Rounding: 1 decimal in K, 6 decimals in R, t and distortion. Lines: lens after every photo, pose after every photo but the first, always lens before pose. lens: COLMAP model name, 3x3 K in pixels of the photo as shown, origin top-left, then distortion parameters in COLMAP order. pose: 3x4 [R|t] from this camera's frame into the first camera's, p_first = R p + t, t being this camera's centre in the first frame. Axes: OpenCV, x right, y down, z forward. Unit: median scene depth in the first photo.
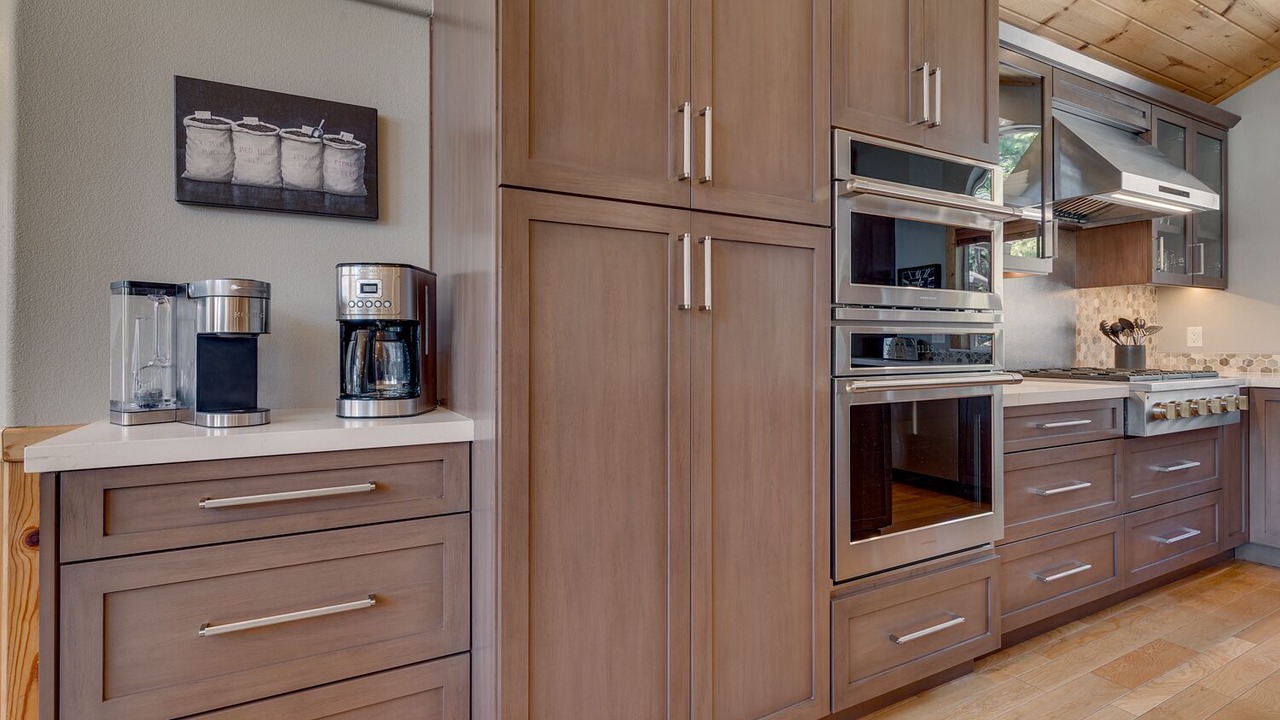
lens RADIAL K [[616.9, 0, 643.3], [0, 616.9, 339.6], [0, 0, 1]] dist [0.000831, 0.000542]
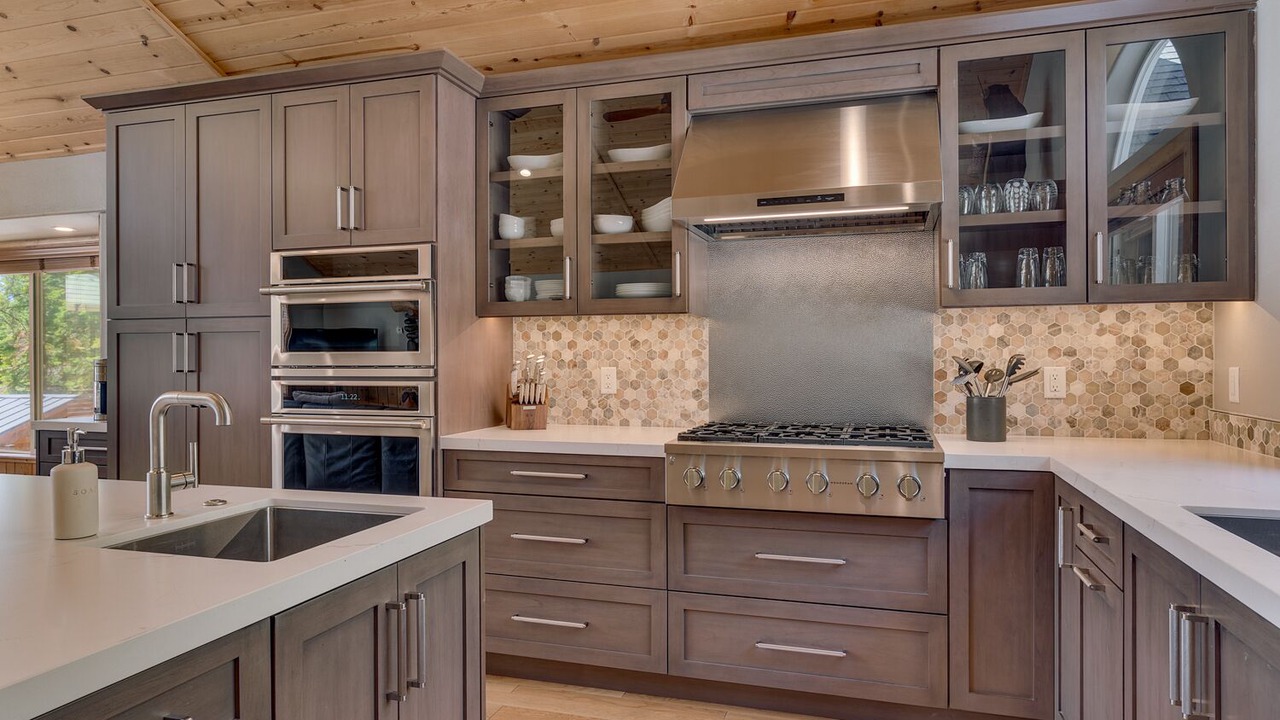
lens RADIAL K [[794.4, 0, 640.0], [0, 794.4, 360.0], [0, 0, 1]] dist [0.002833, 0.000636]
pose [[0.698205, 0.002800, -0.715893, 2.409450], [0.007519, 0.999909, 0.011244, -0.090382], [0.715859, -0.013234, 0.698120, 0.281927]]
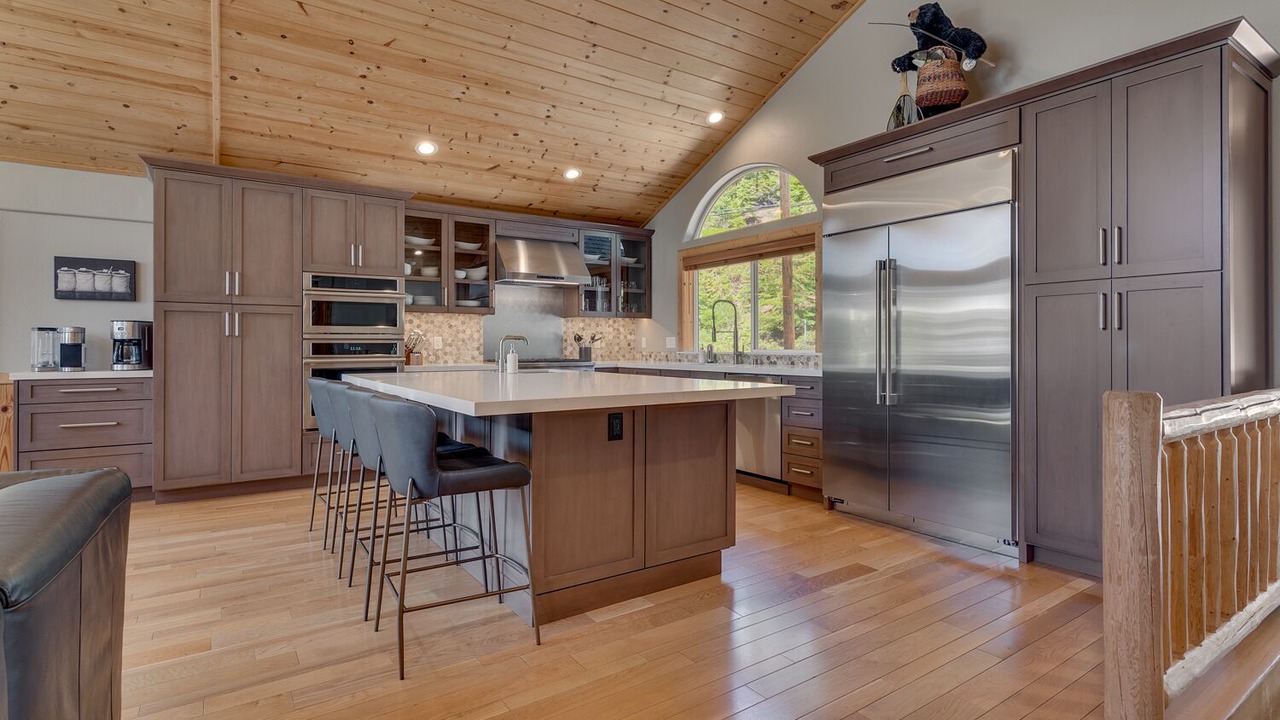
lens RADIAL K [[616.9, 0, 643.3], [0, 616.9, 339.6], [0, 0, 1]] dist [0.000831, 0.000542]
pose [[0.994995, 0.002366, 0.099897, 1.637930], [-0.002117, 0.999994, -0.002597, -0.022431], [-0.099902, 0.002372, 0.994994, -2.076560]]
